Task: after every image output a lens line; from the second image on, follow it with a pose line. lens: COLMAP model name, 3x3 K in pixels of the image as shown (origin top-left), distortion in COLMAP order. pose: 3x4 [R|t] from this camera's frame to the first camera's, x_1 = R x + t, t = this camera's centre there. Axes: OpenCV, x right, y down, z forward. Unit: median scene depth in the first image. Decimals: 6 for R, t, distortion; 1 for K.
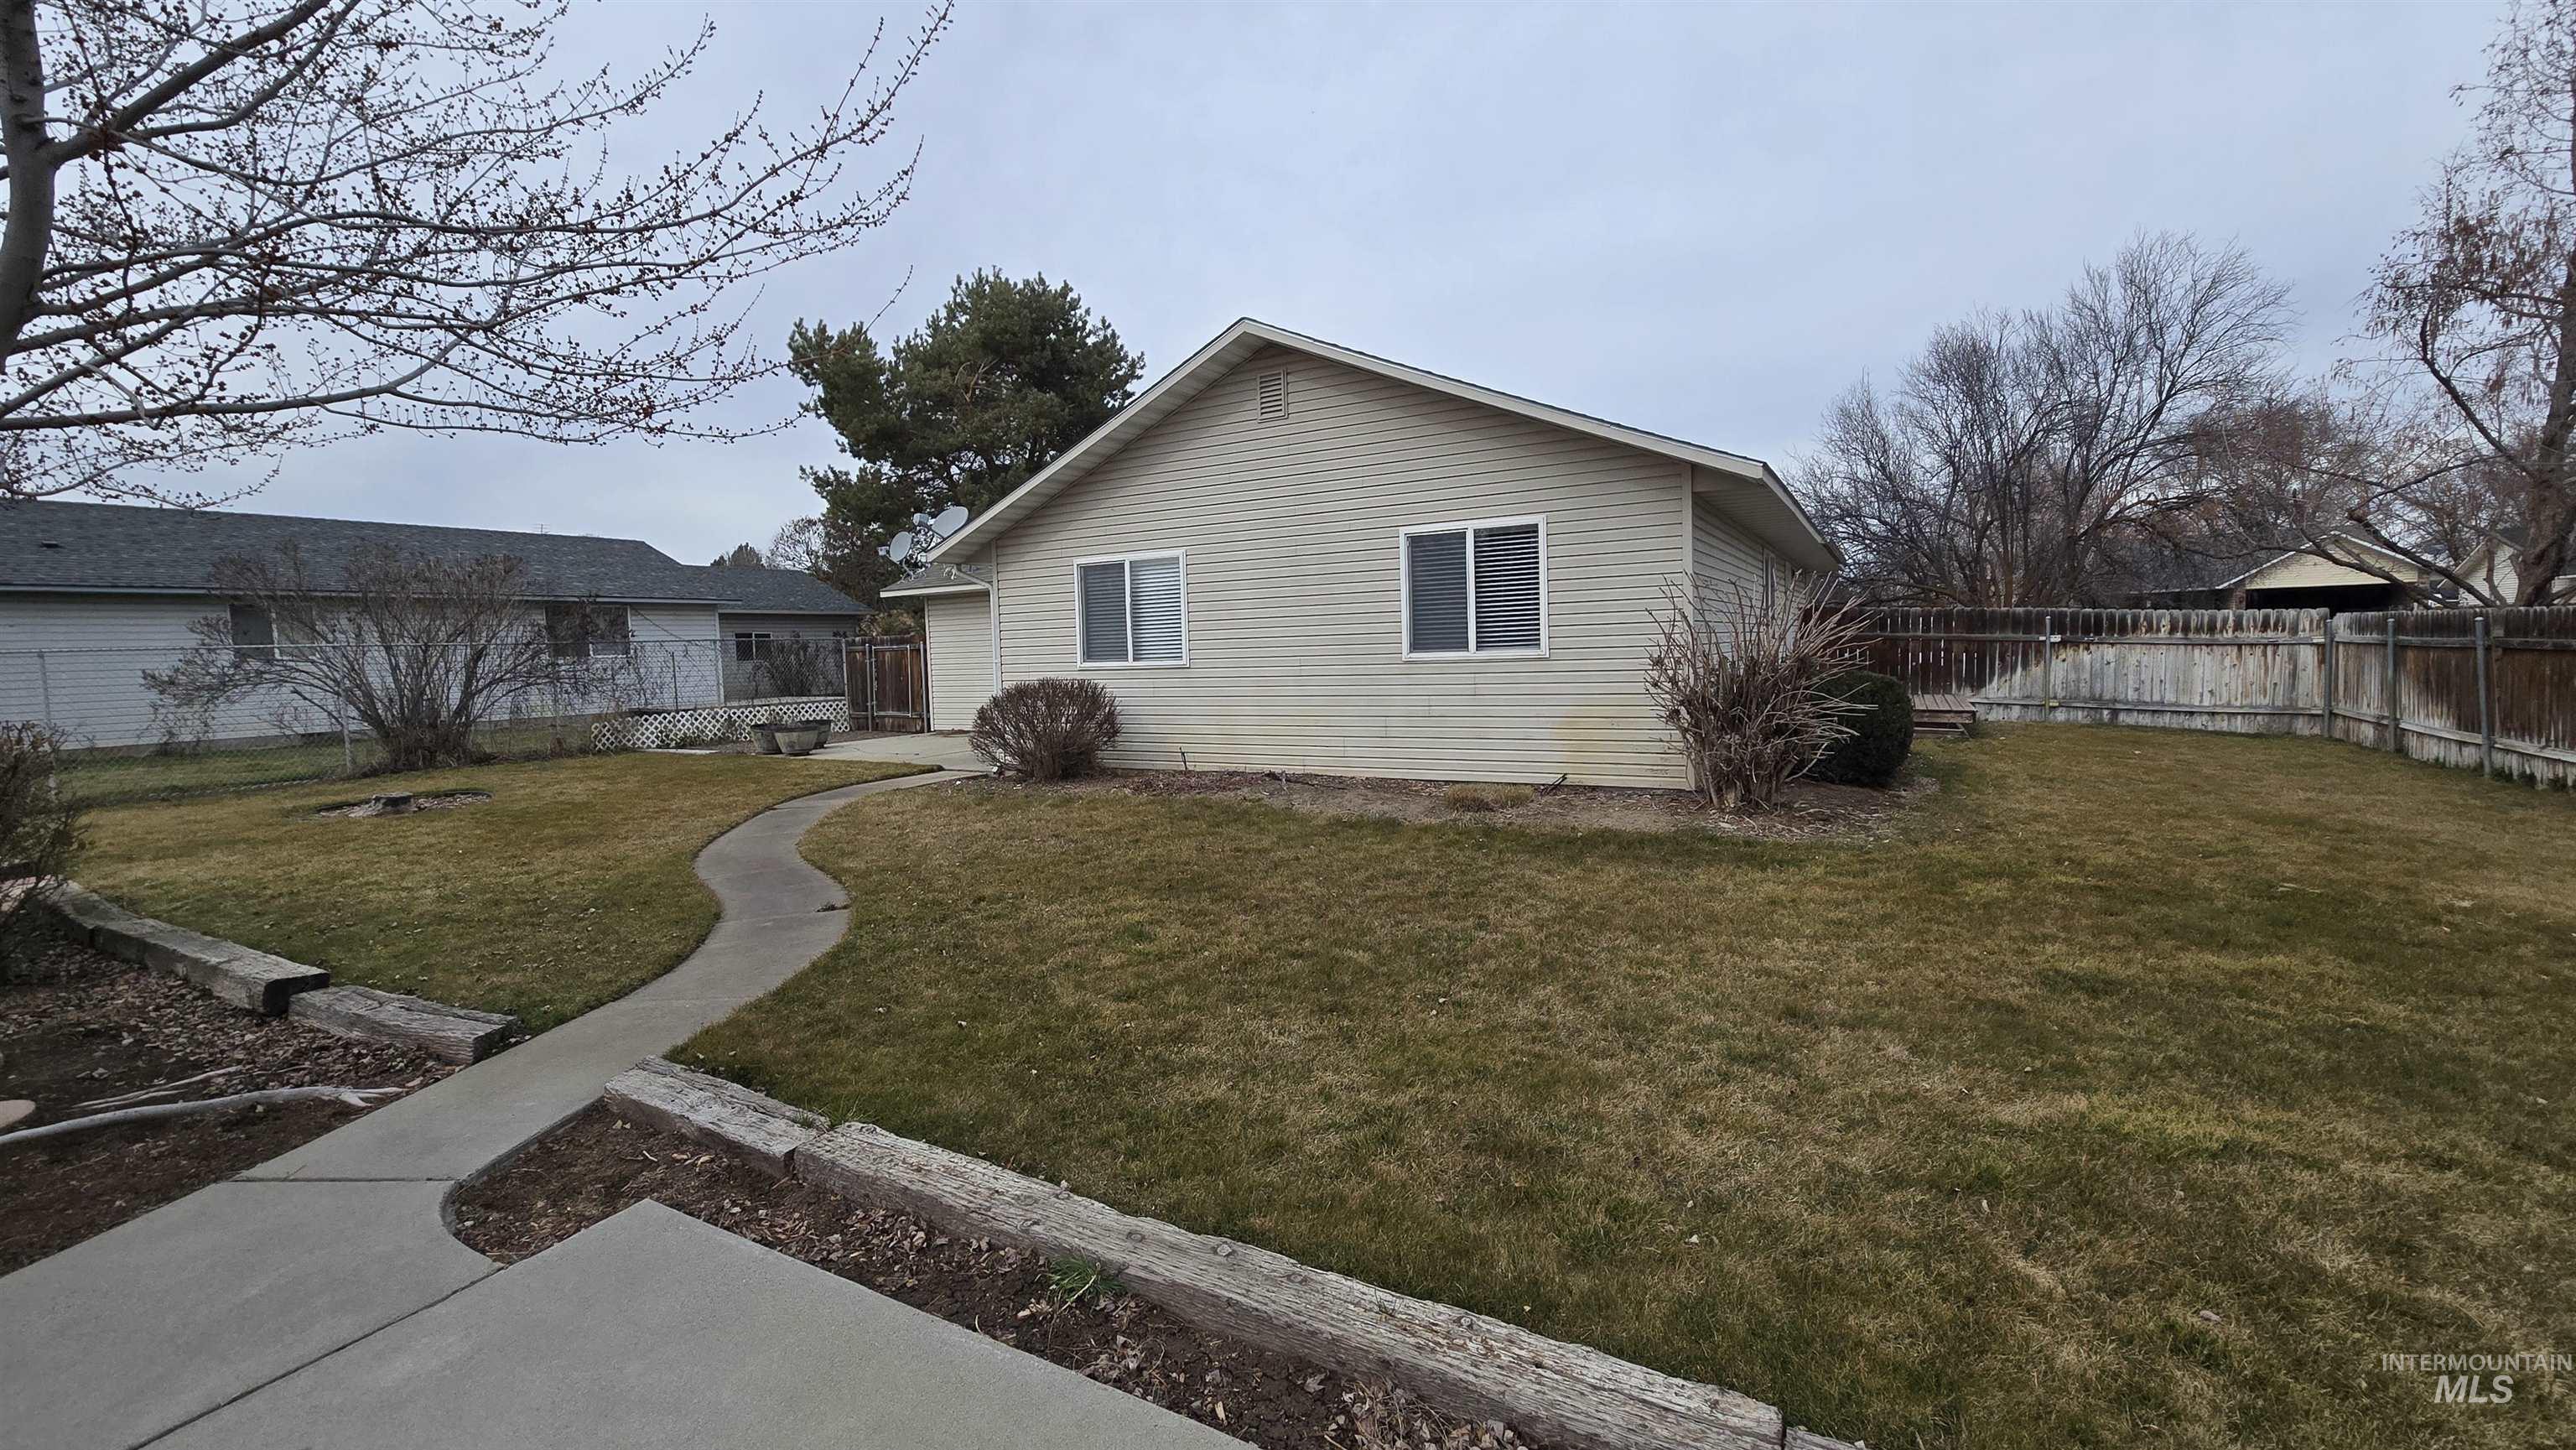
lens RADIAL K [[1043.4, 0, 1288.2], [0, 1043.4, 716.4], [0, 0, 1]] dist [-0.003054, -0.000017]
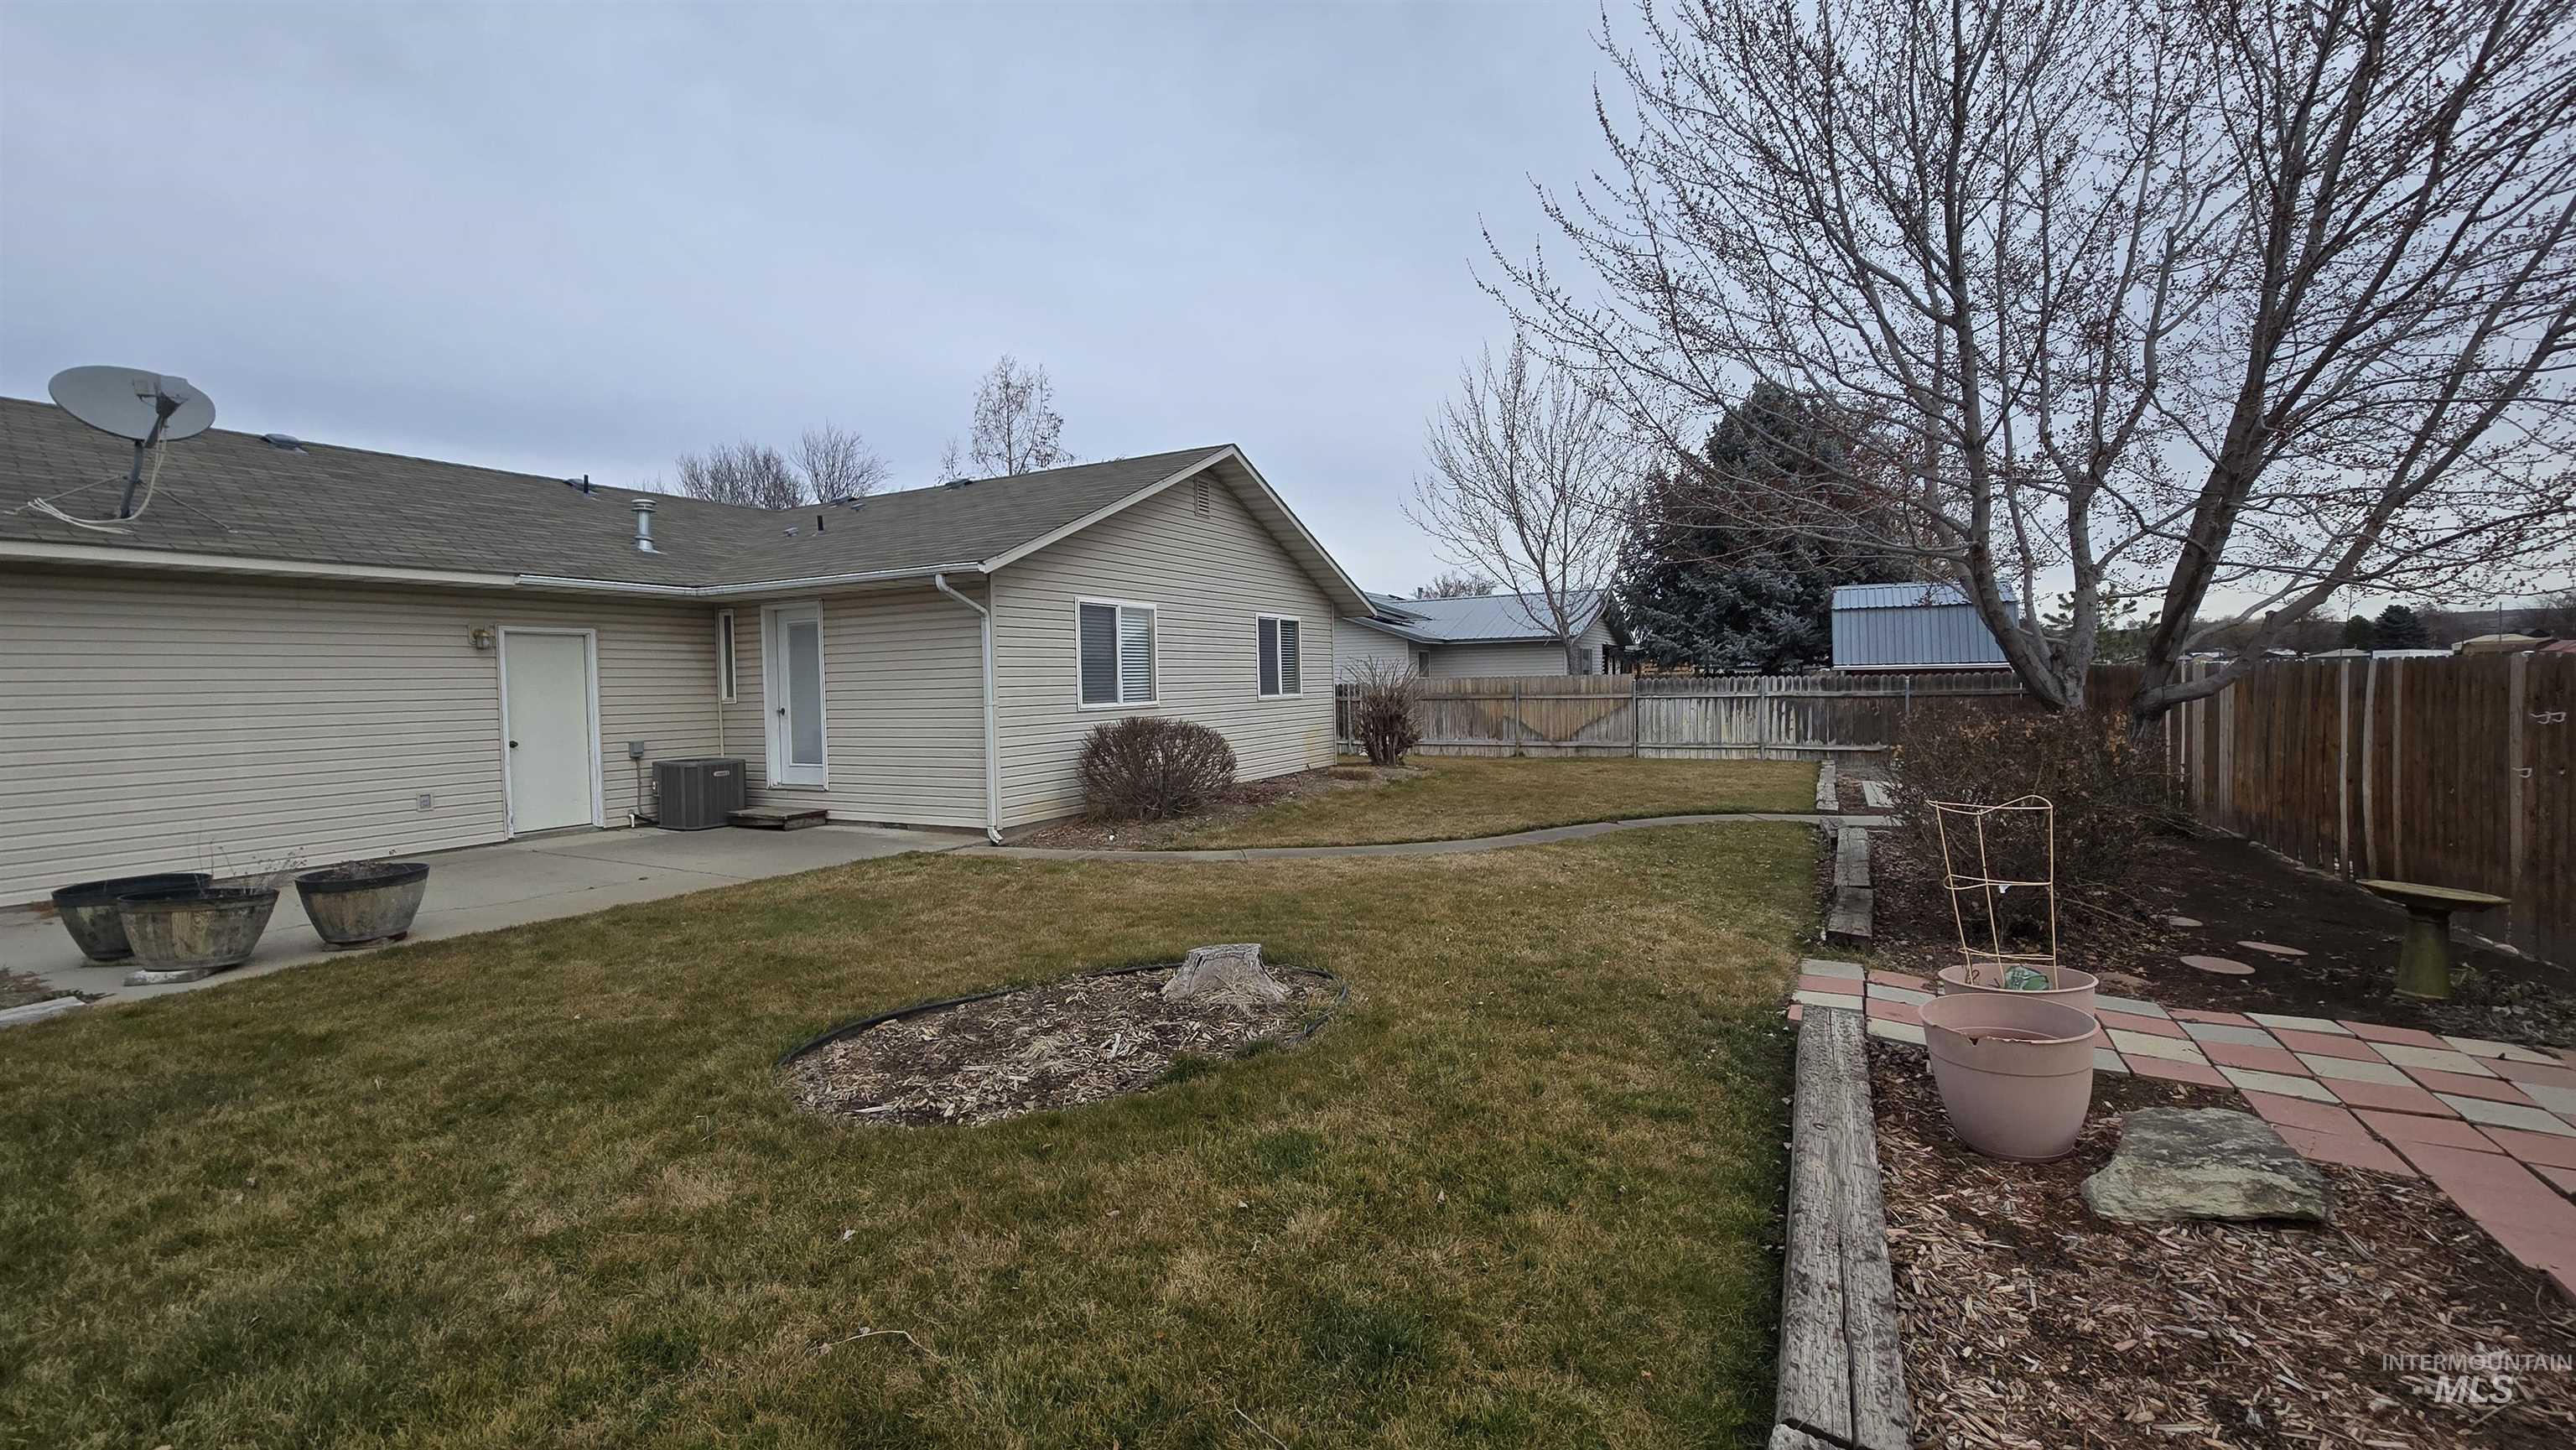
lens RADIAL K [[1043.4, 0, 1288.2], [0, 1043.4, 716.4], [0, 0, 1]] dist [-0.003054, -0.000017]
pose [[0.013149, -0.003448, 0.999908, -0.856148], [0.086719, 0.996230, 0.002295, -0.021403], [-0.996146, 0.086681, 0.013399, 0.602666]]
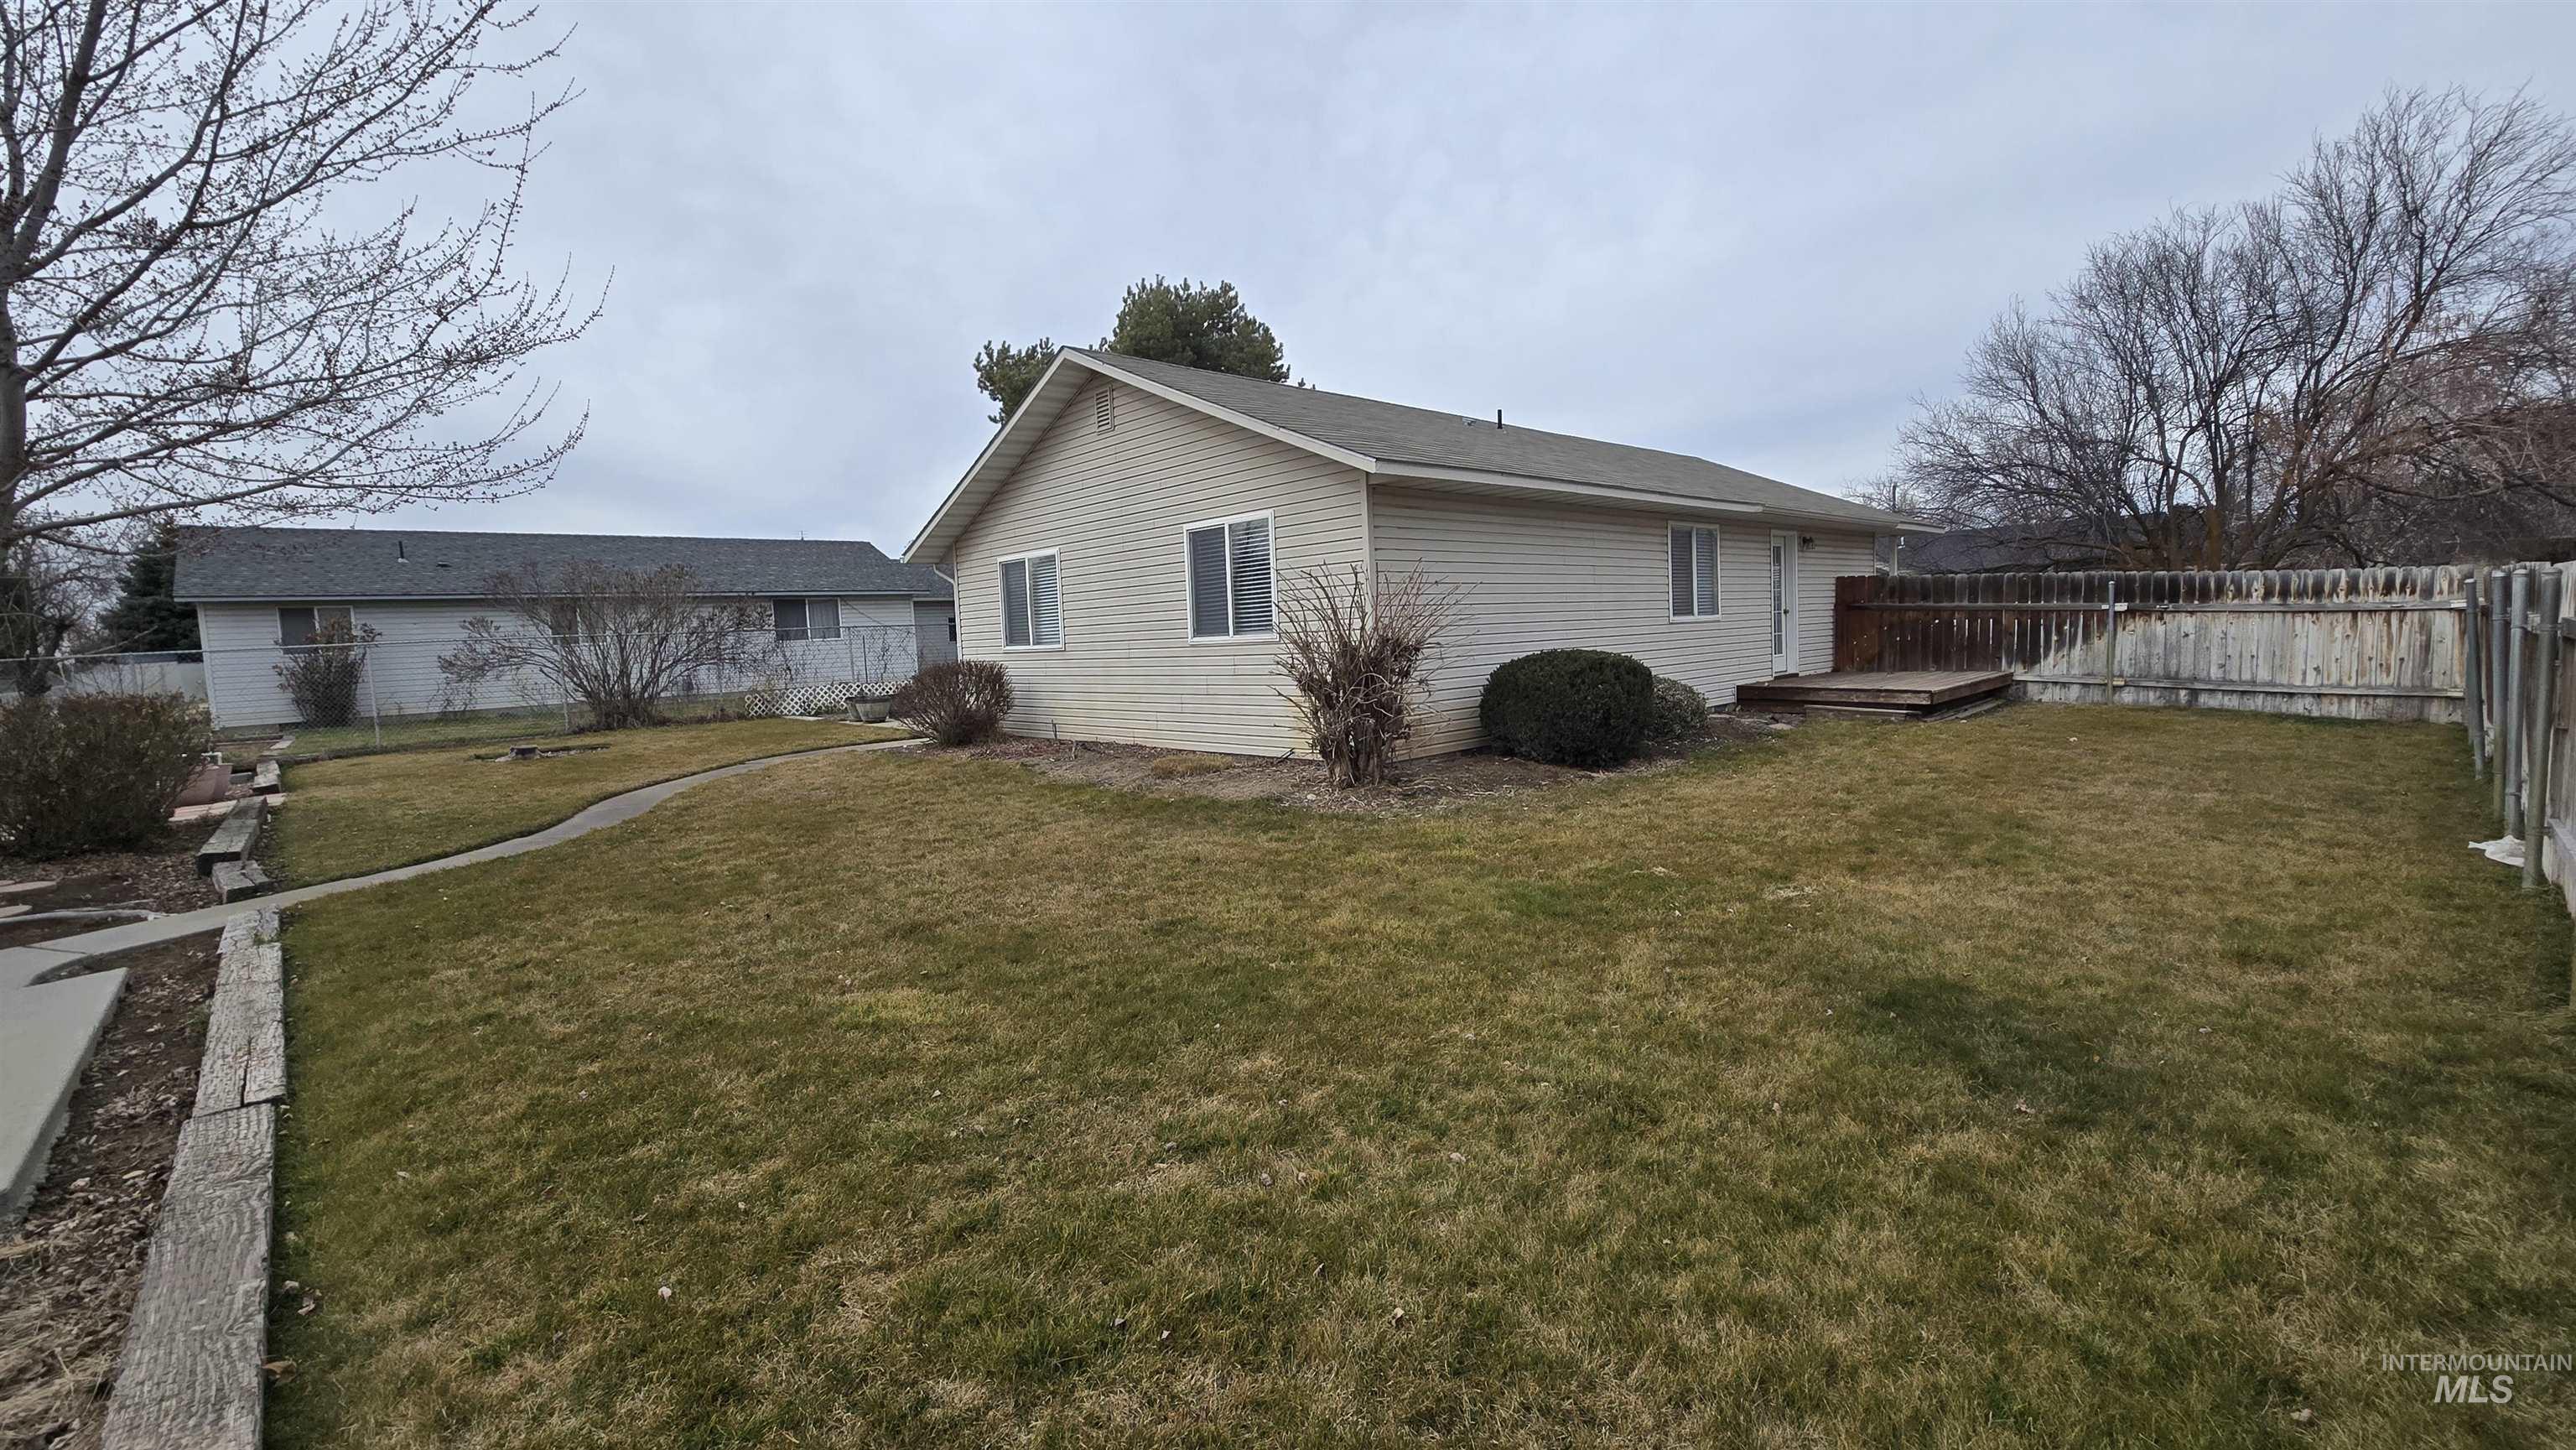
lens RADIAL K [[1043.4, 0, 1288.2], [0, 1043.4, 716.4], [0, 0, 1]] dist [-0.003054, -0.000017]
pose [[0.958151, 0.012131, -0.286005, 0.340256], [-0.004654, 0.999630, 0.026809, -0.004332], [0.286224, -0.024356, 0.957853, -0.024227]]
